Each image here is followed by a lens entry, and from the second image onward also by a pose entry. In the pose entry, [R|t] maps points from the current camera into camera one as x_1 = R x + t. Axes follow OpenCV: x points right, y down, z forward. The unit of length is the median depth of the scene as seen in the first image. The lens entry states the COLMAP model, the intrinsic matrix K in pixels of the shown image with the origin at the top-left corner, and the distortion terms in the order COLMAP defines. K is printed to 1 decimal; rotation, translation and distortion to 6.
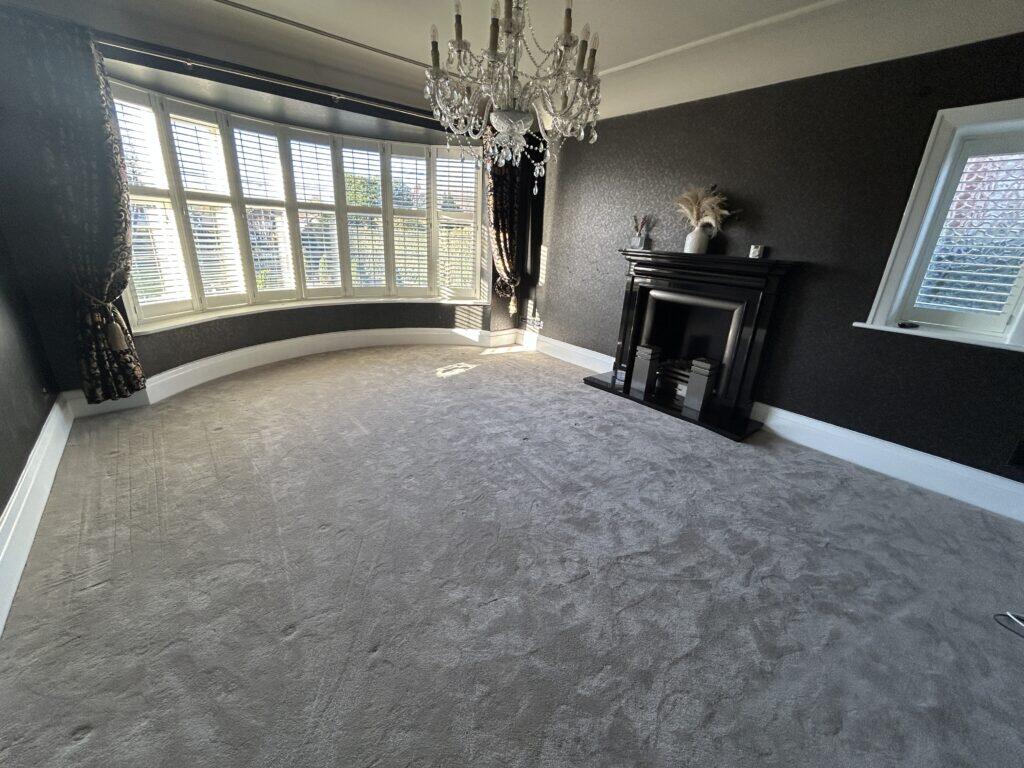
lens RADIAL K [[415.6, 0, 508.8], [0, 415.6, 383.8], [0, 0, 1]] dist [-0.001278, 0.000984]
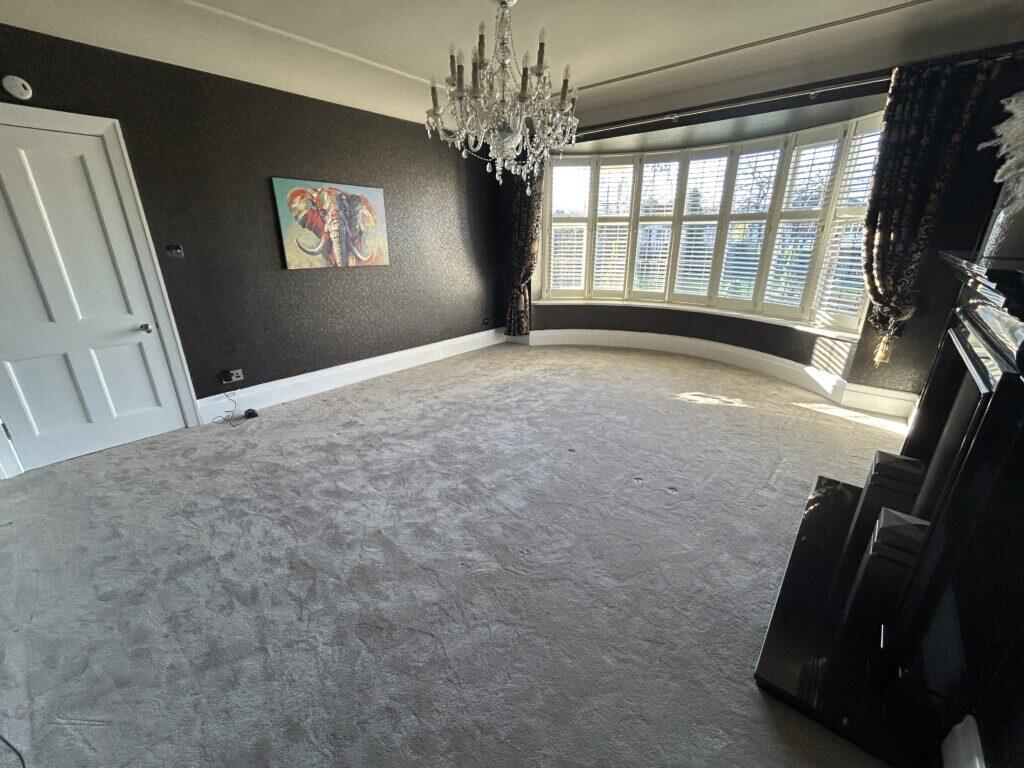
lens RADIAL K [[415.6, 0, 509.5], [0, 415.6, 385.2], [0, 0, 1]] dist [-0.001278, 0.000984]
pose [[0.171959, 0.284408, -0.943155, 0.571929], [-0.328027, 0.919310, 0.217411, -0.106353], [0.928886, 0.271994, 0.251378, 0.396666]]
